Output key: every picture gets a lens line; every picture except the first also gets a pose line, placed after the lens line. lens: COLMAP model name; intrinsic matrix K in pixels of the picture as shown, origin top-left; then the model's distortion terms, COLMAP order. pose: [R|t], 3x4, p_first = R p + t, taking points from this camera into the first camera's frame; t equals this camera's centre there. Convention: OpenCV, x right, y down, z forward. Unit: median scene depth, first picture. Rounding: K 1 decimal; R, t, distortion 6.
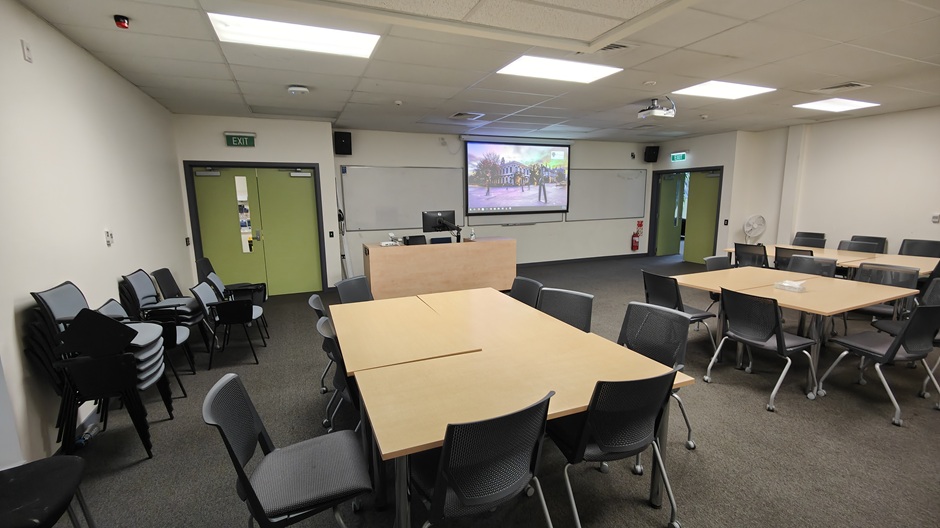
lens RADIAL K [[416.5, 0, 472.4], [0, 416.5, 266.7], [0, 0, 1]] dist [0.028810, -0.000153]
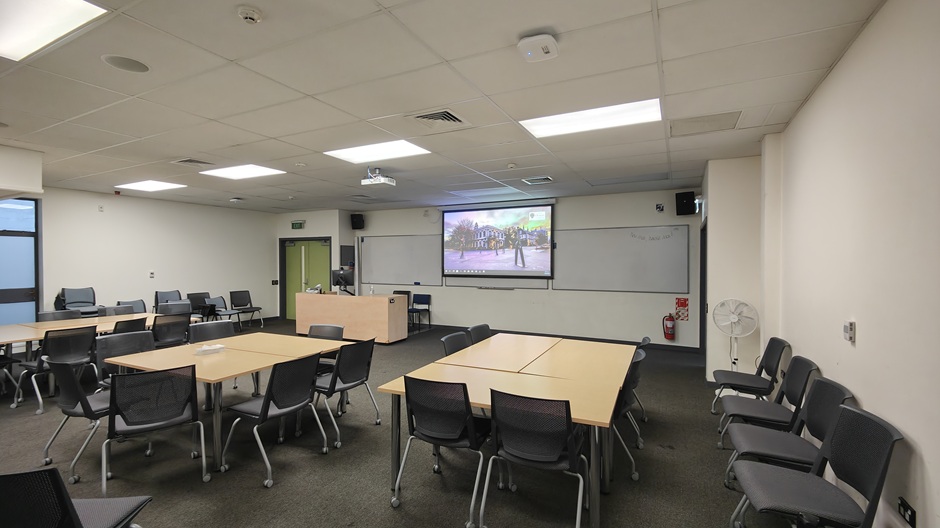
lens RADIAL K [[396.9, 0, 471.1], [0, 396.9, 261.6], [0, 0, 1]] dist [0.023798, 0.000080]
pose [[0.643372, 0.021220, -0.765260, 0.798902], [-0.132701, 0.987575, -0.084180, -0.079351], [0.753965, 0.155710, 0.638194, 0.365986]]
